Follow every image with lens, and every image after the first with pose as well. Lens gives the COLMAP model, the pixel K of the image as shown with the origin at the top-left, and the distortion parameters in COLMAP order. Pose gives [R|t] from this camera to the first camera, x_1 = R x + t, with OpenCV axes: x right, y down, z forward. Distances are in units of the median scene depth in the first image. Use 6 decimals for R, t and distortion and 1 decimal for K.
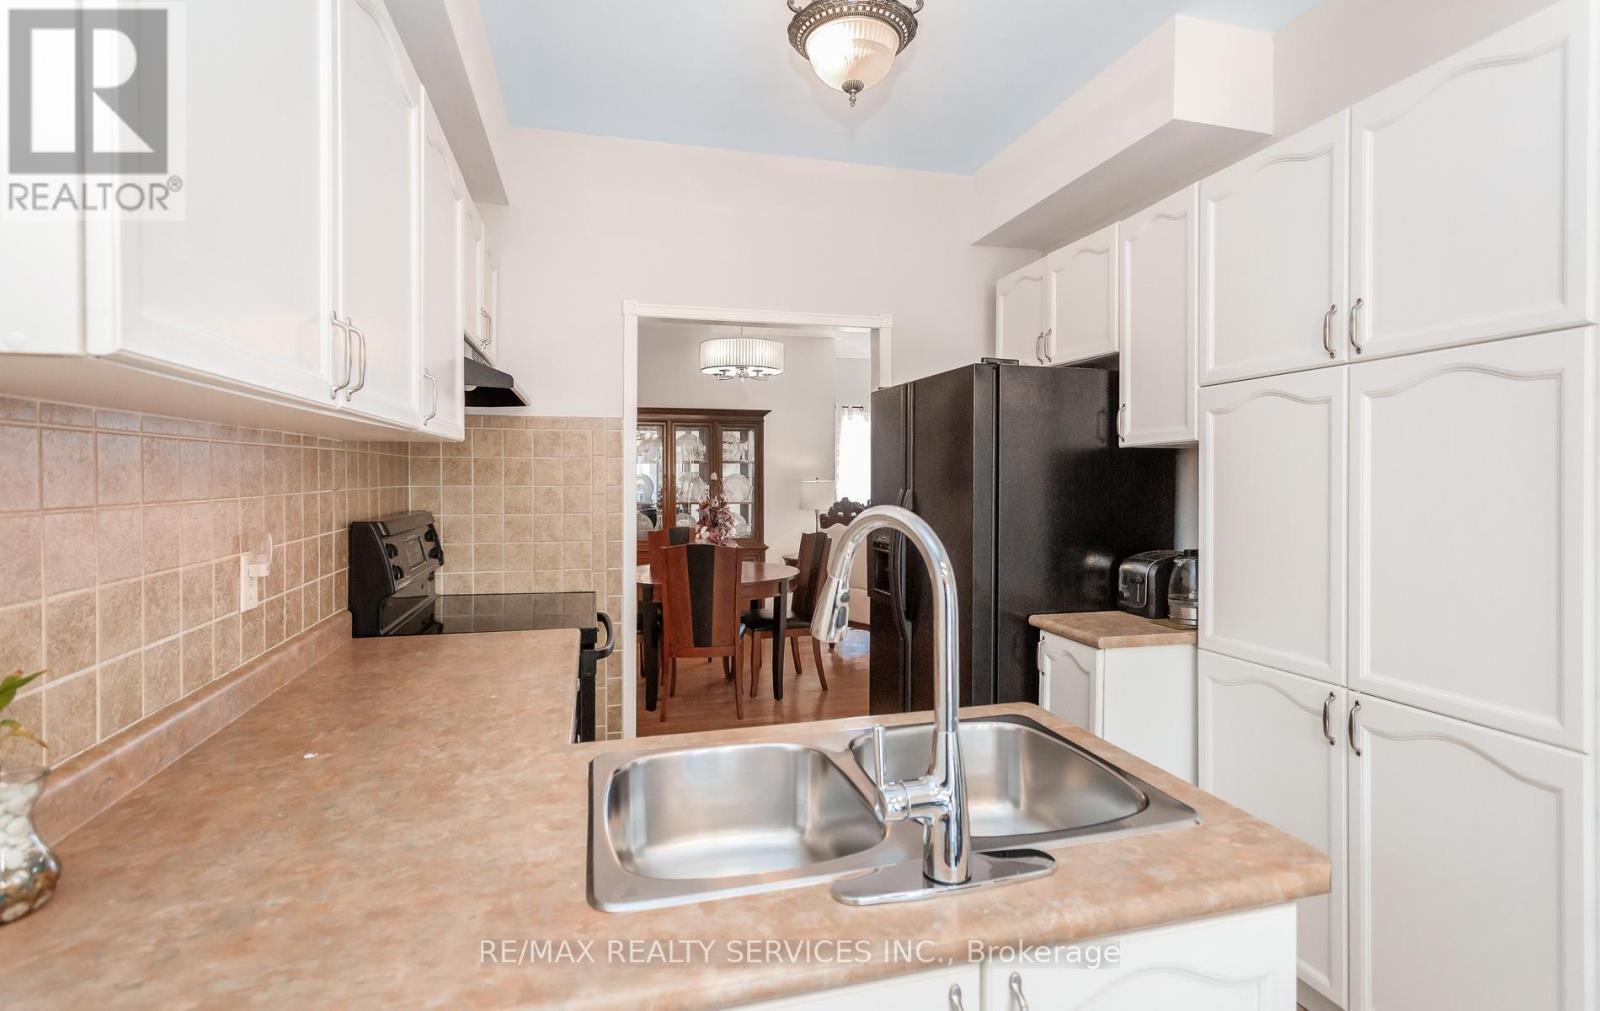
lens RADIAL K [[774.7, 0, 797.4], [0, 774.7, 492.2], [0, 0, 1]] dist [0.001412, 0.004063]
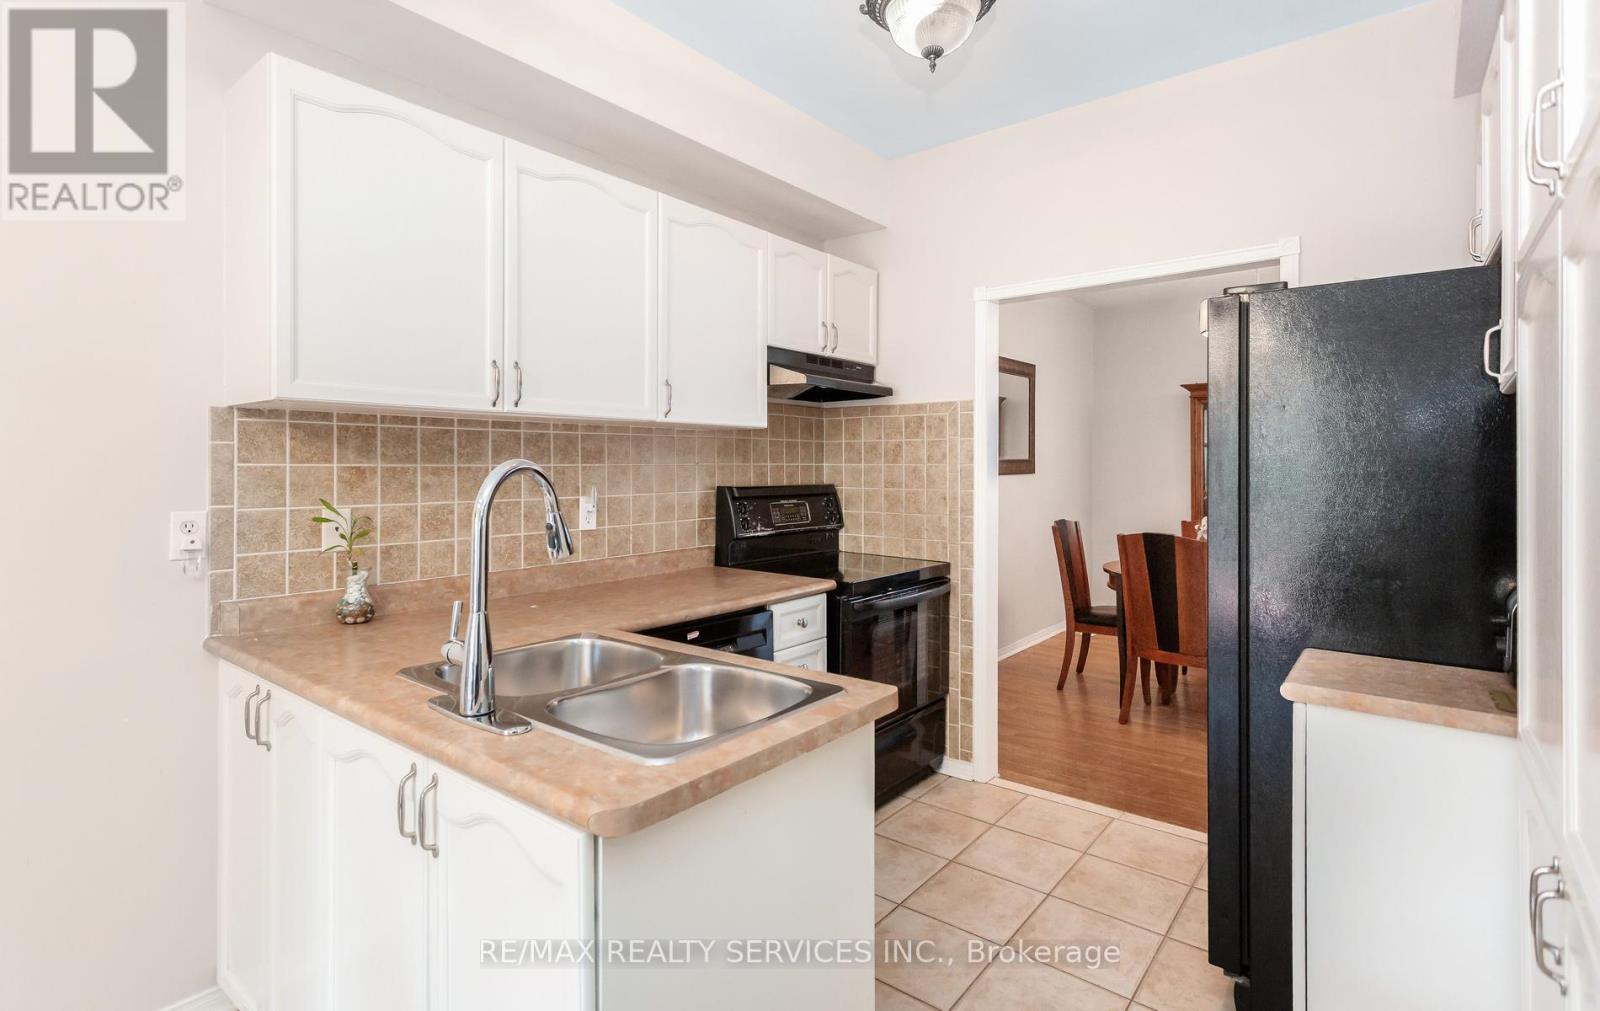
lens RADIAL K [[774.7, 0, 777.1], [0, 774.7, 465.6], [0, 0, 1]] dist [0.001412, 0.004063]
pose [[0.577736, -0.001171, -0.816223, 0.776286], [-0.017942, 0.999739, -0.014133, 0.021180], [0.816026, 0.022810, 0.577564, 0.283502]]
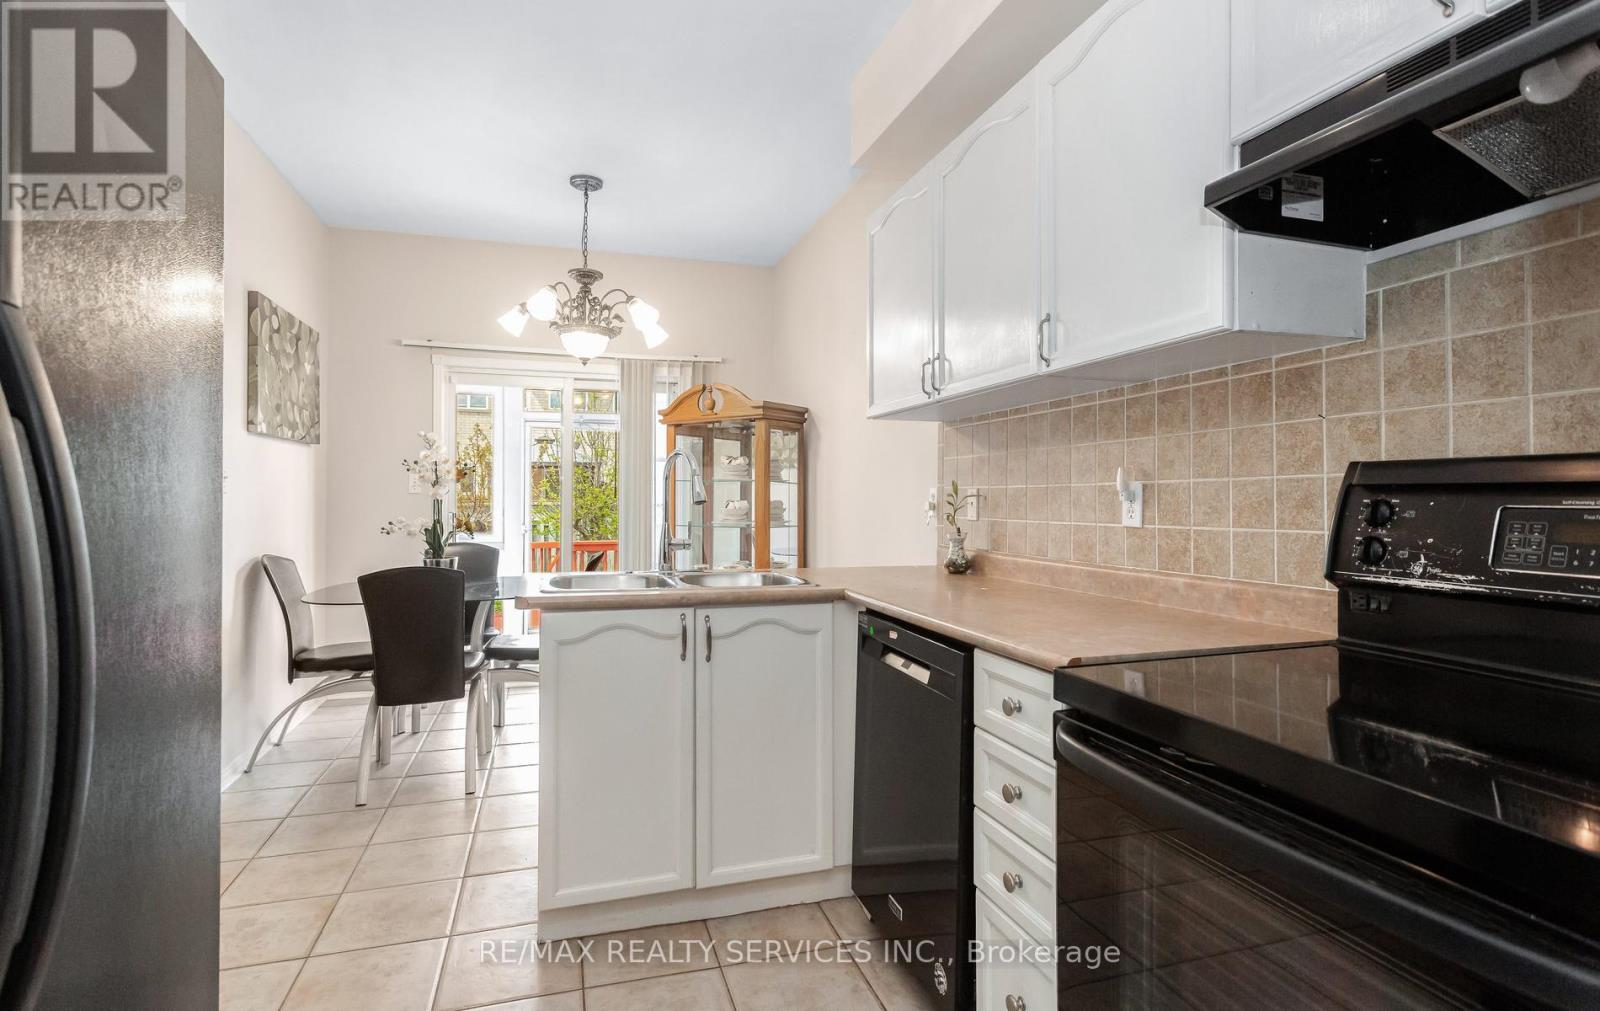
lens RADIAL K [[774.7, 0, 777.6], [0, 774.7, 494.6], [0, 0, 1]] dist [0.001412, 0.004063]
pose [[-0.999750, -0.005016, -0.021771, -0.078873], [-0.005449, 0.999787, 0.019898, 0.062886], [0.021666, 0.020012, -0.999565, 1.858009]]
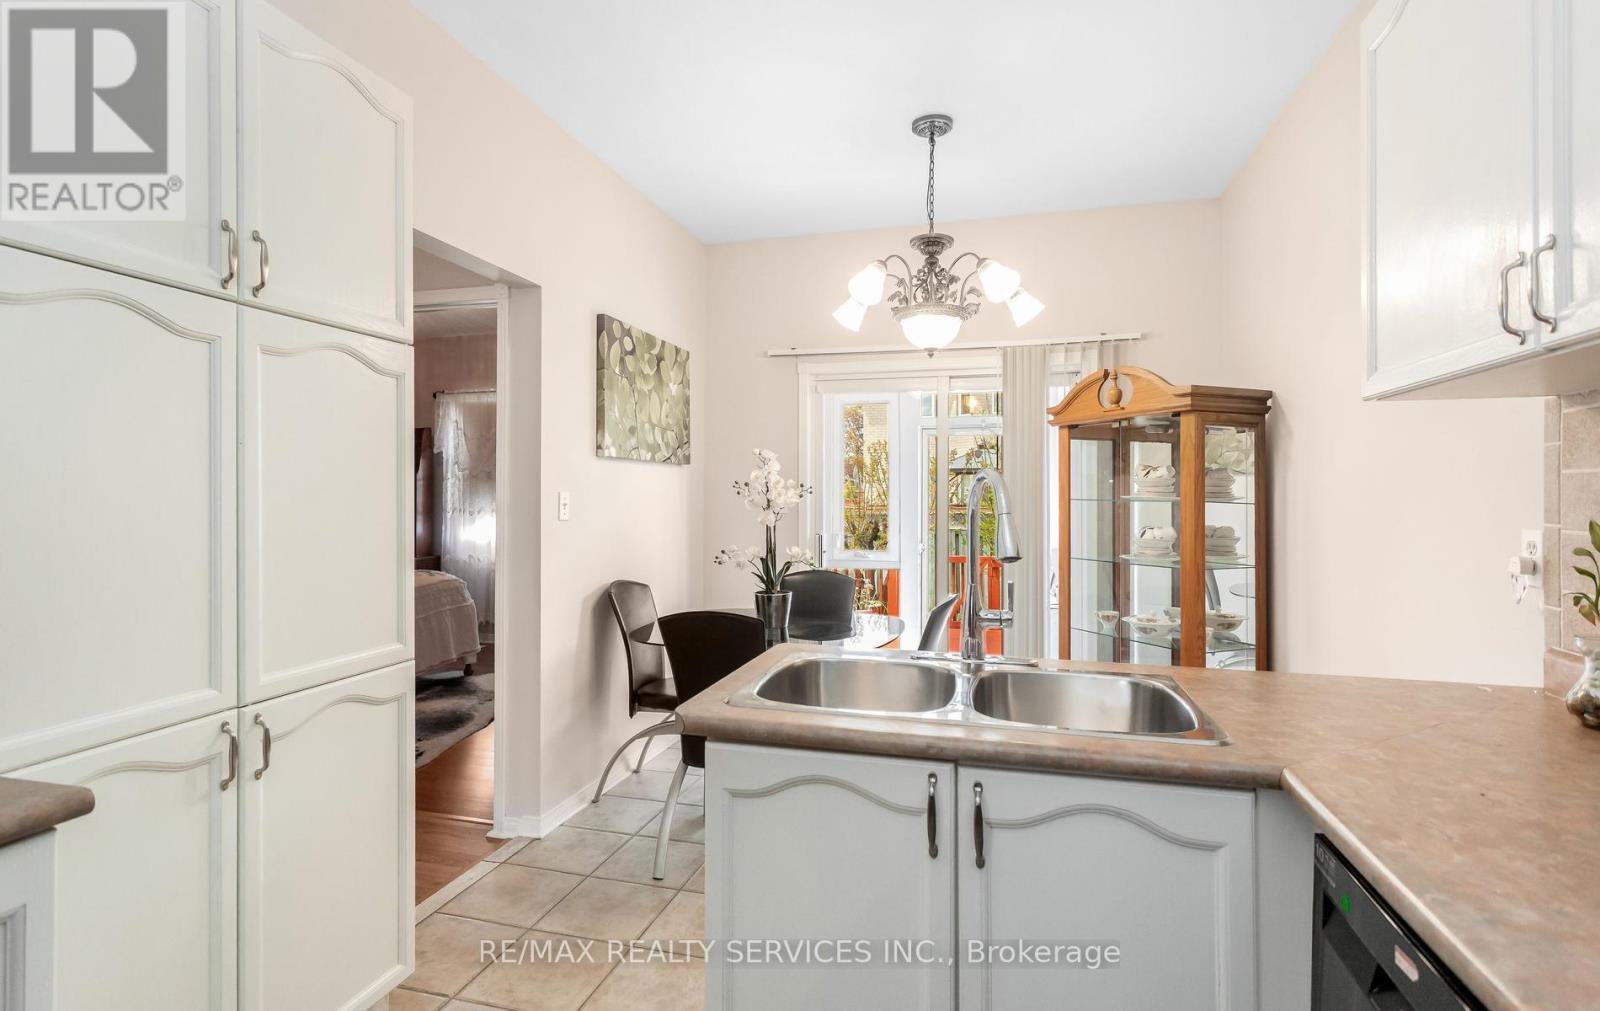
lens RADIAL K [[774.7, 0, 798.5], [0, 774.7, 494.3], [0, 0, 1]] dist [0.001412, 0.004063]
pose [[-0.863916, -0.000309, 0.503636, -0.186540], [0.008003, 0.999865, 0.014342, 0.024569], [-0.503573, 0.016421, -0.863797, 1.336510]]
